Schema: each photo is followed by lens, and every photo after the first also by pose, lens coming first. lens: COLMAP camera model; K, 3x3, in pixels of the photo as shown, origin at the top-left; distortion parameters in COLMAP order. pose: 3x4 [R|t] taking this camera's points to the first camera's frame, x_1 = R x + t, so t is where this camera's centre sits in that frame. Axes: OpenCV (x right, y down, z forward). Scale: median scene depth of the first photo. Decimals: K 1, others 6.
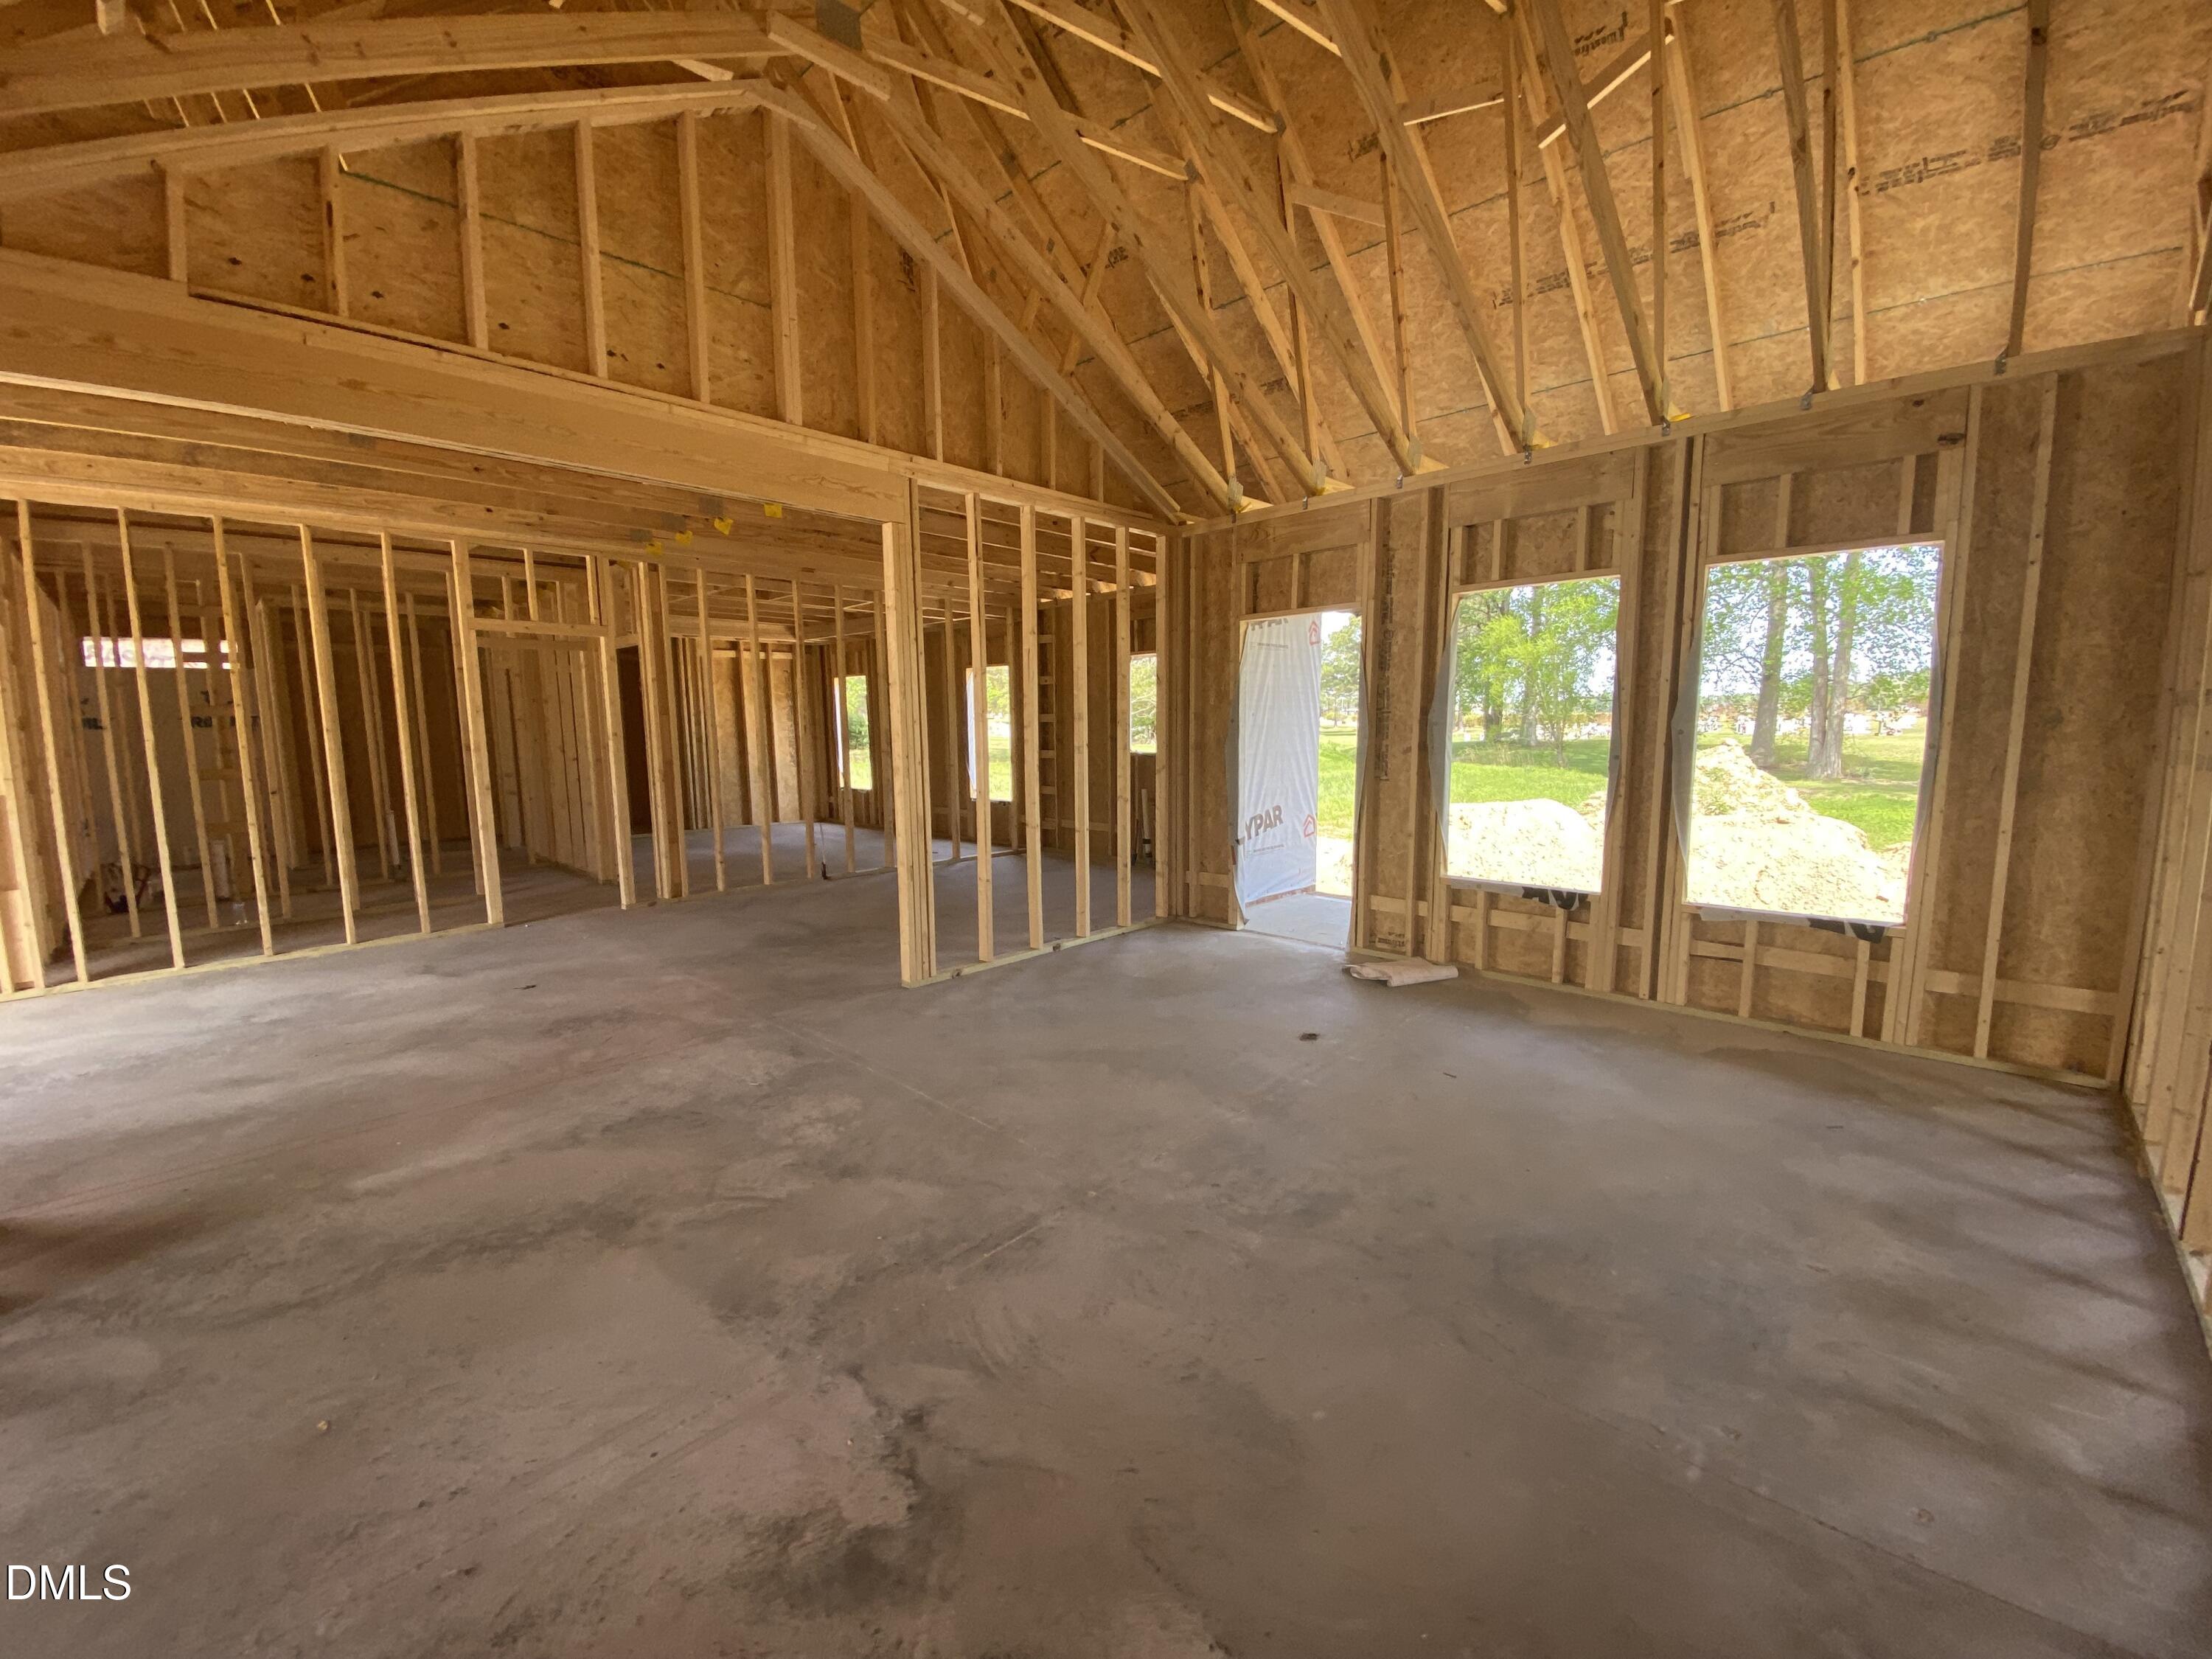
lens RADIAL K [[888.4, 0, 1117.5], [0, 888.4, 831.4], [0, 0, 1]] dist [0.003740, -0.012144]
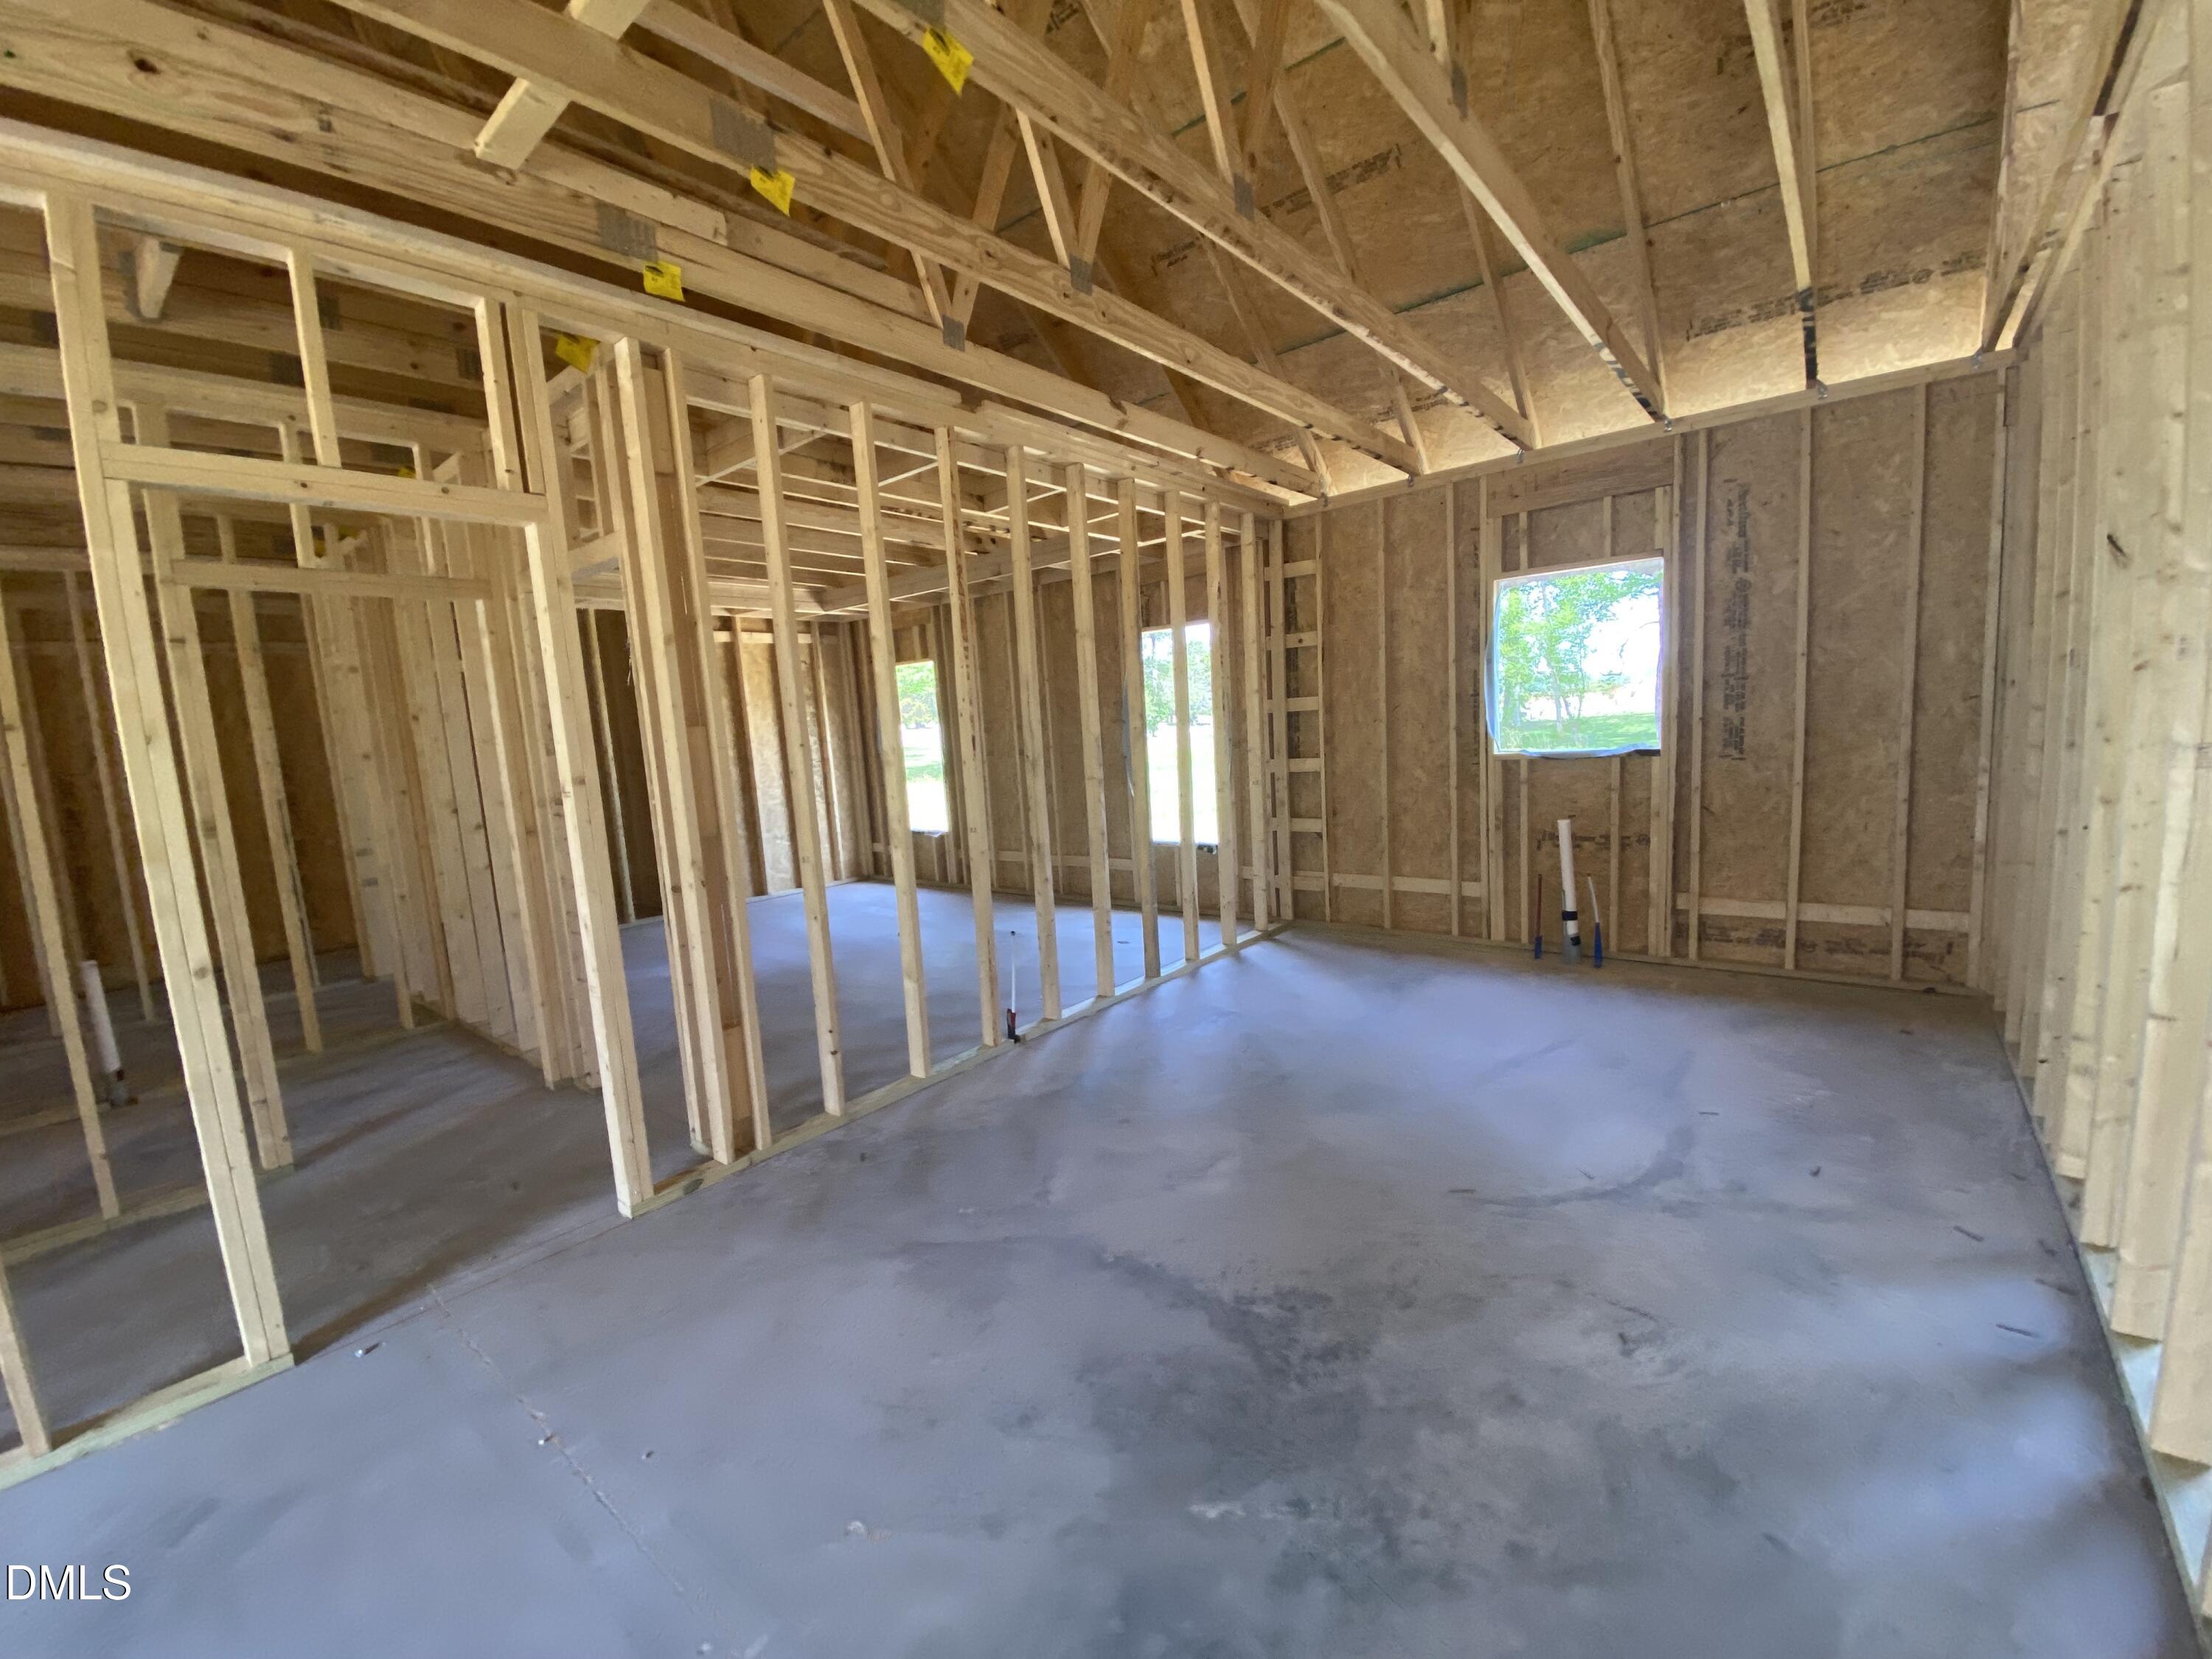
lens RADIAL K [[888.4, 0, 1107.4], [0, 888.4, 829.8], [0, 0, 1]] dist [0.003740, -0.012144]
pose [[0.996342, -0.061220, 0.059626, -0.281824], [0.061288, 0.998120, 0.000686, -0.059139], [-0.059556, 0.002971, 0.998221, 0.469275]]
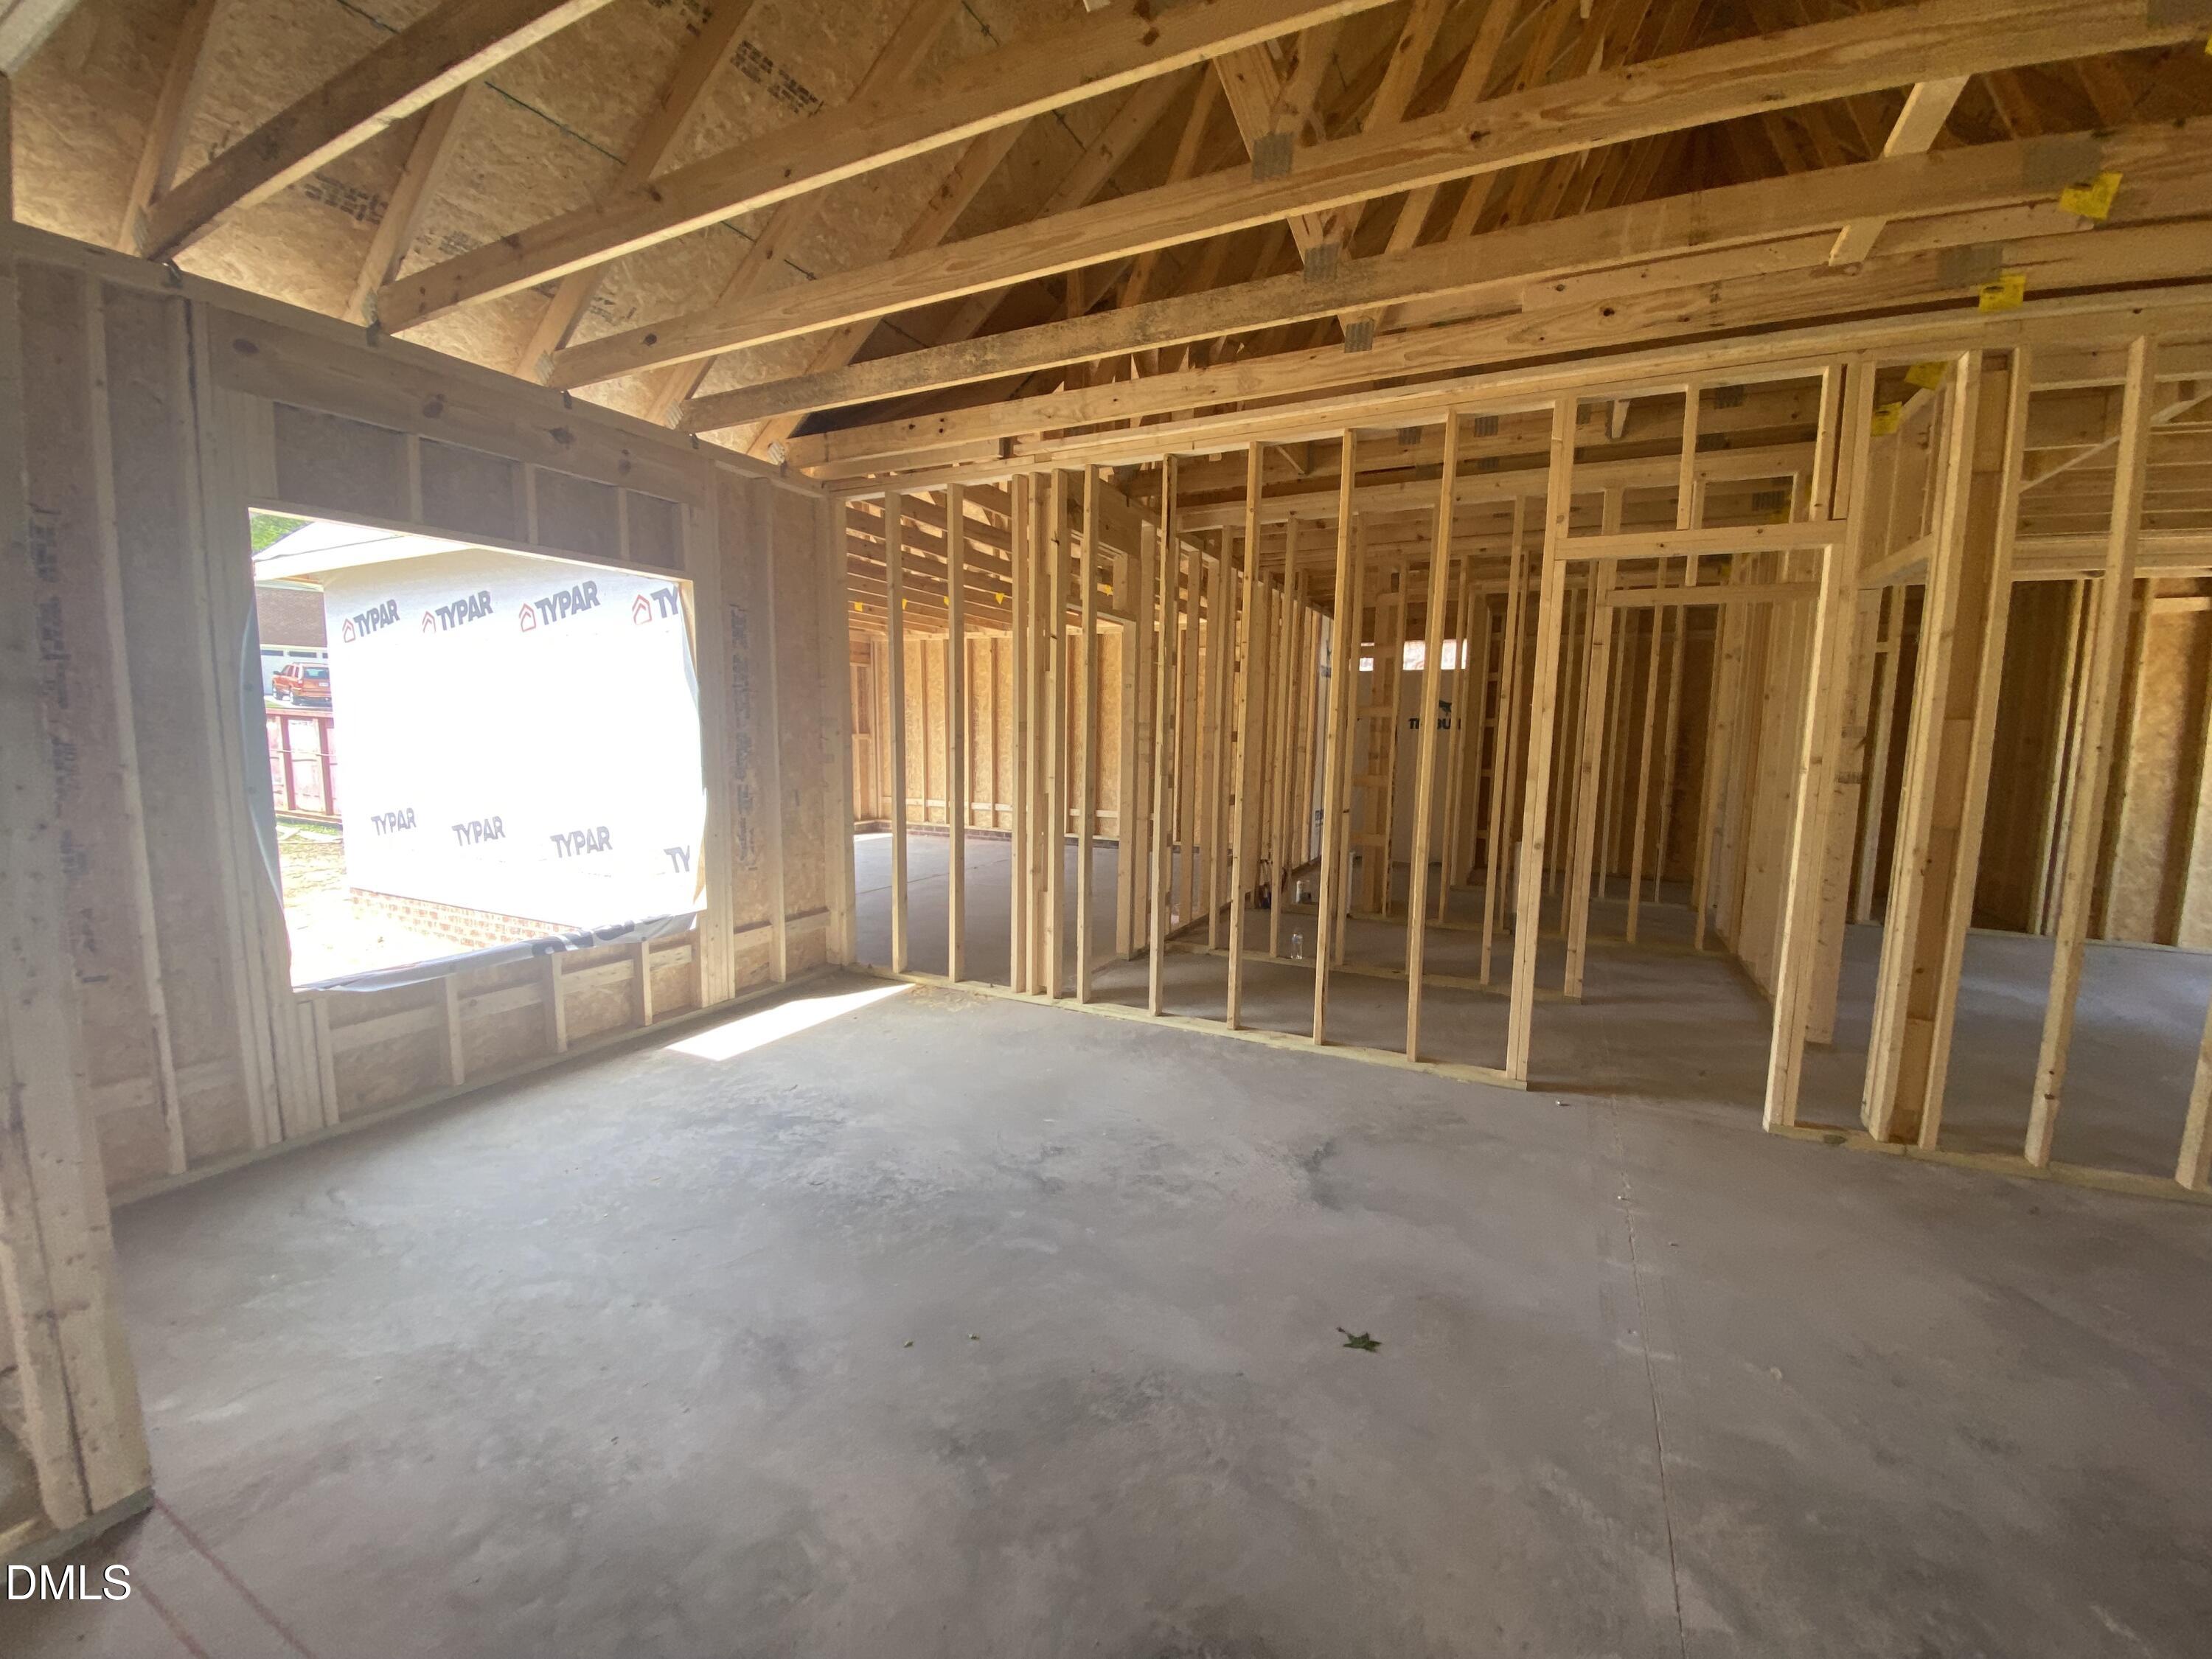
lens RADIAL K [[888.4, 0, 1097.9], [0, 888.4, 842.8], [0, 0, 1]] dist [0.003740, -0.012144]
pose [[0.269819, 0.138729, -0.952865, -0.175913], [-0.131210, 0.985634, 0.106346, -0.053955], [0.953930, 0.096331, 0.284145, 0.407567]]
